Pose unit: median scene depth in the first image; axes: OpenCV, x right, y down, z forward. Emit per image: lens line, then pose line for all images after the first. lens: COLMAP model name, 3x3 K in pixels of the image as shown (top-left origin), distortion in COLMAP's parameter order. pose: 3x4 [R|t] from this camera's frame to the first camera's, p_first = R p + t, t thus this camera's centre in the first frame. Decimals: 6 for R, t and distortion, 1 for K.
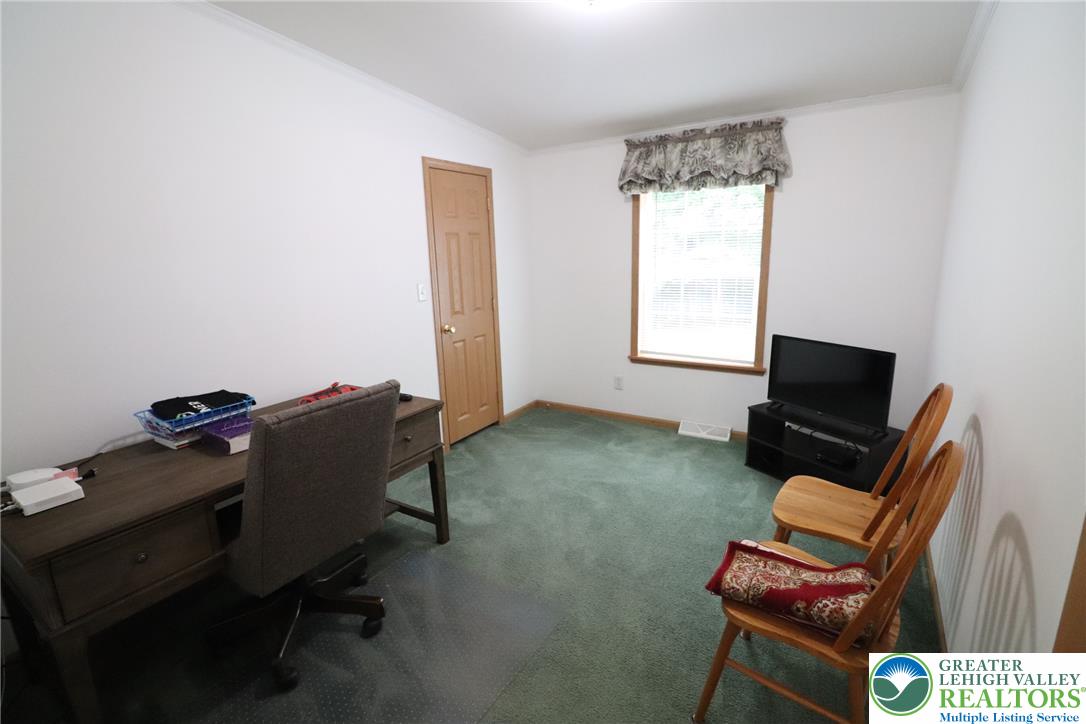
lens RADIAL K [[503.6, 0, 541.3], [0, 503.6, 366.0], [0, 0, 1]] dist [-0.009948, -0.008386]
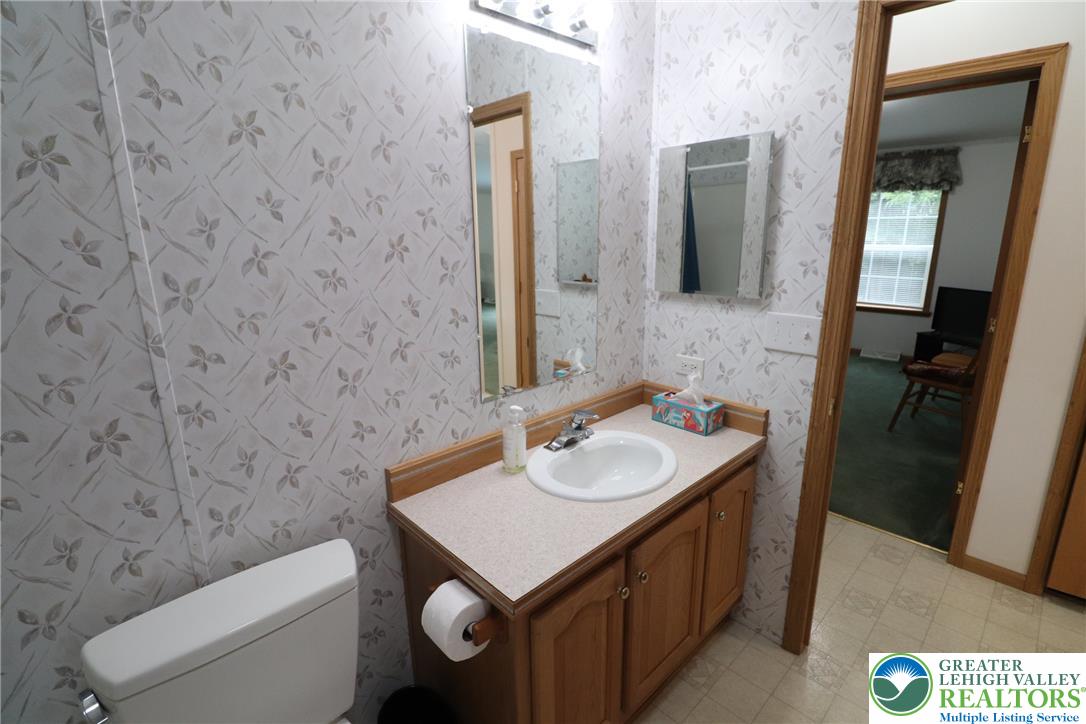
lens RADIAL K [[503.6, 0, 542.6], [0, 503.6, 356.4], [0, 0, 1]] dist [-0.009948, -0.008386]
pose [[0.970443, 0.069759, -0.231027, -0.356982], [-0.059915, 0.996982, 0.049364, 0.146371], [0.233773, -0.034063, 0.971694, -0.790186]]
